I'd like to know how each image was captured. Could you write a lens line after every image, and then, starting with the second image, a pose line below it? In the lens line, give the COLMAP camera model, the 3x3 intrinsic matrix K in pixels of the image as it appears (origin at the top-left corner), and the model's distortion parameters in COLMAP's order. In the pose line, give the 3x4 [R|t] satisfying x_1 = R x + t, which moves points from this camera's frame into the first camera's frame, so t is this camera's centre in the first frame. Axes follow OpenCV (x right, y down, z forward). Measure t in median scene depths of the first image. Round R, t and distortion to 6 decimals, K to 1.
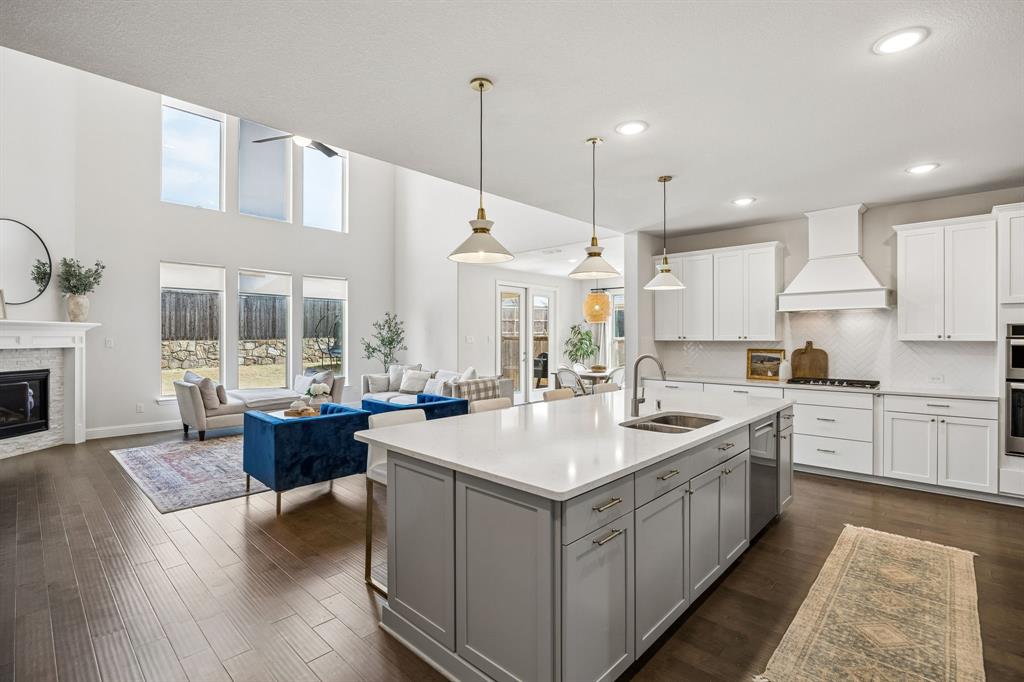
lens RADIAL K [[469.6, 0, 512.0], [0, 469.6, 341.0], [0, 0, 1]] dist [-0.012873, 0.000192]
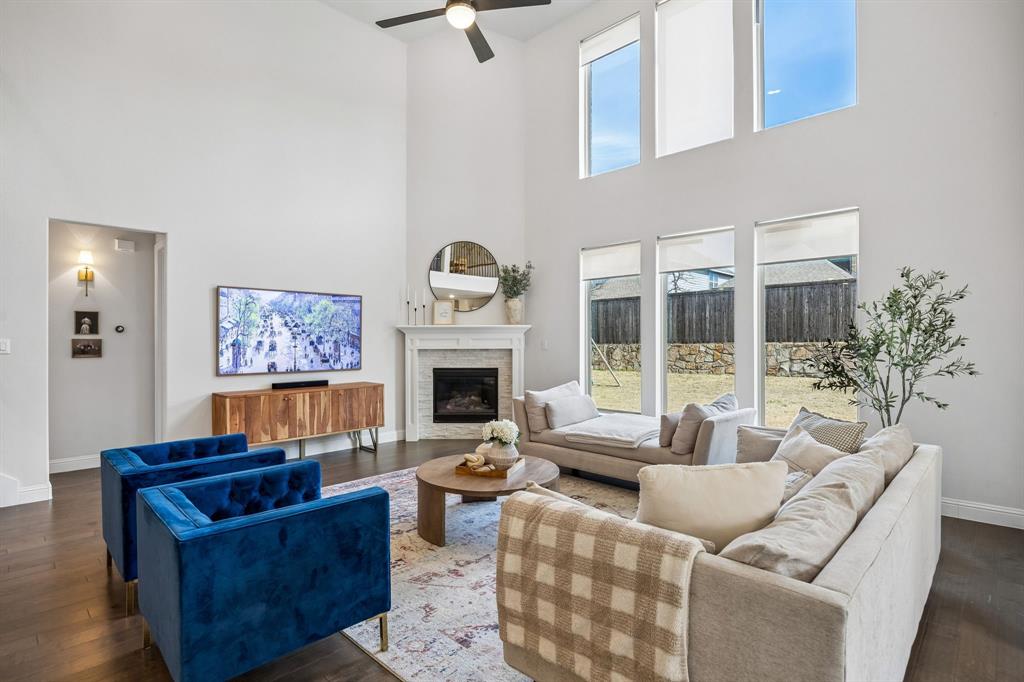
lens RADIAL K [[504.5, 0, 511.4], [0, 504.5, 339.3], [0, 0, 1]] dist [-0.000304, 0.000011]
pose [[-0.015230, 0.000667, -0.999884, 0.178355], [-0.002539, 0.999997, 0.000706, -0.007982], [0.999881, 0.002549, -0.015228, 0.910715]]
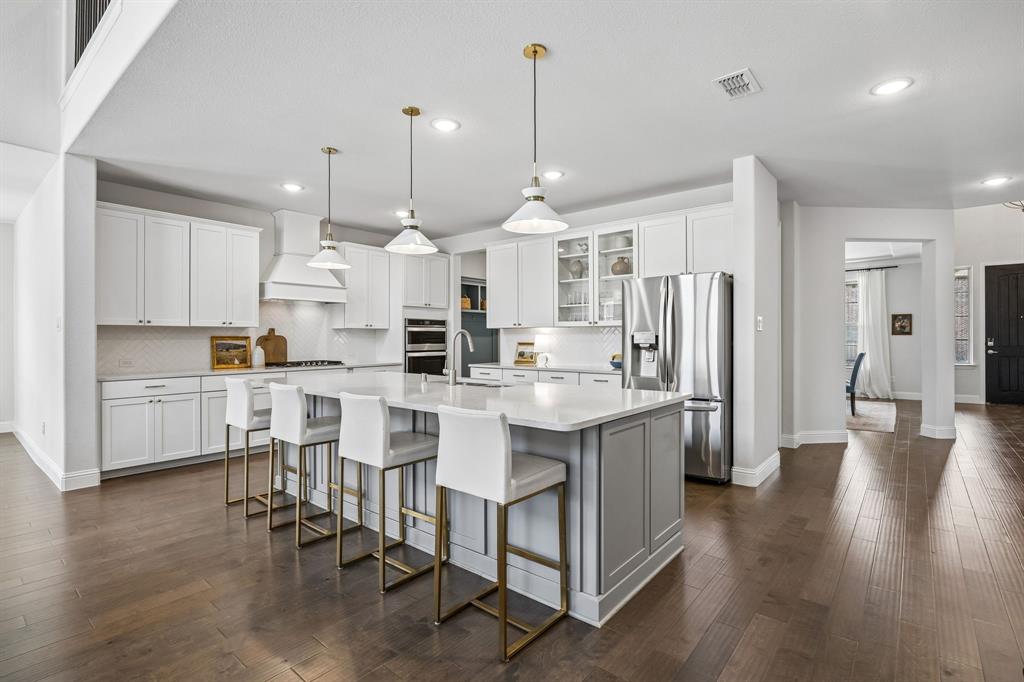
lens RADIAL K [[486.6, 0, 511.2], [0, 486.6, 334.9], [0, 0, 1]] dist [-0.010753, -0.000490]
pose [[-0.063049, 0.005975, 0.997993, -0.391954], [0.006923, 0.999961, -0.005549, 0.019594], [-0.997986, 0.006559, -0.063088, 0.401693]]
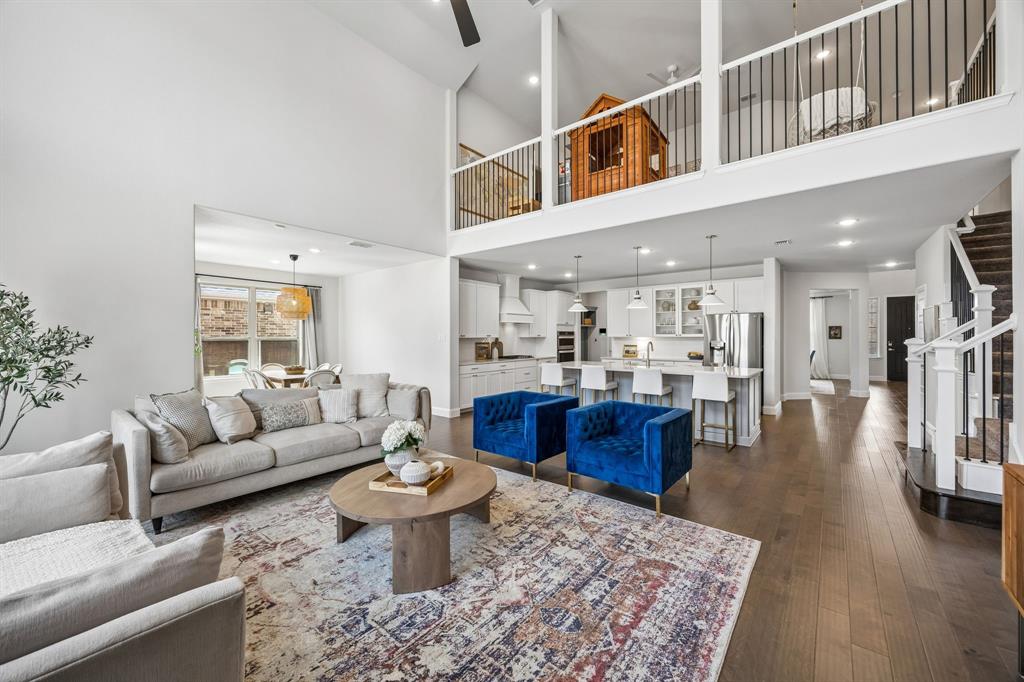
lens RADIAL K [[392.9, 0, 511.3], [0, 392.9, 335.2], [0, 0, 1]] dist [-0.001296, 0.000009]
pose [[-0.072114, 0.002843, 0.997392, -0.777588], [0.007796, 0.999967, -0.002286, -0.004550], [-0.997366, 0.007611, -0.072134, 0.814969]]
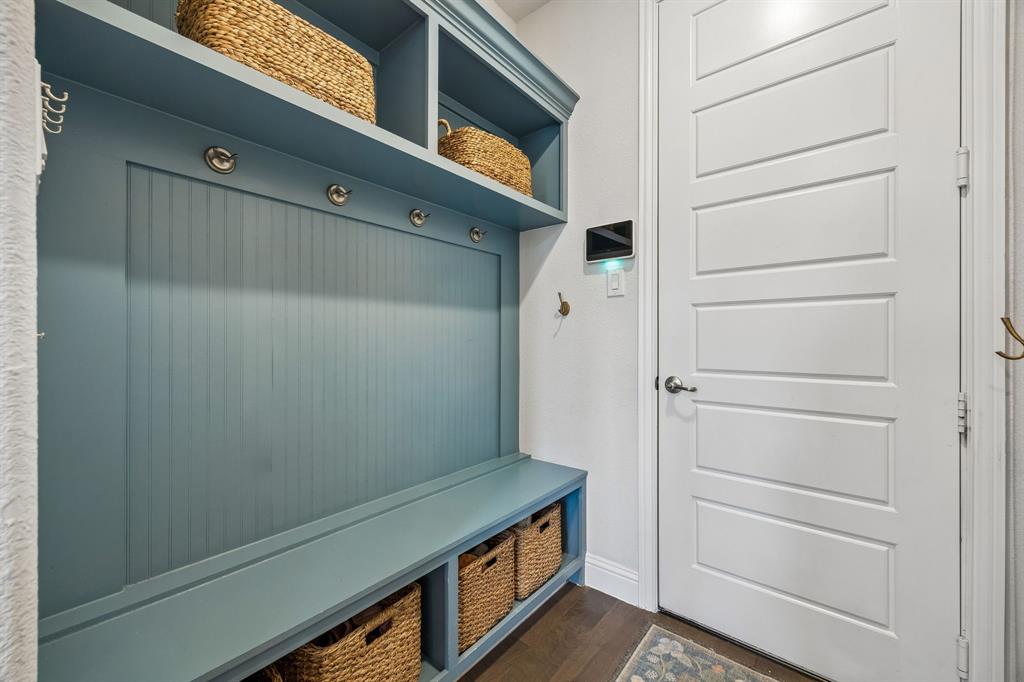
lens RADIAL K [[392.9, 0, 511.3], [0, 392.9, 335.2], [0, 0, 1]] dist [-0.001296, 0.000009]
pose [[-0.067002, 0.003198, 0.997748, 0.627158], [0.003065, 0.999991, -0.002999, 0.034945], [-0.997748, 0.002857, -0.067011, 0.381550]]
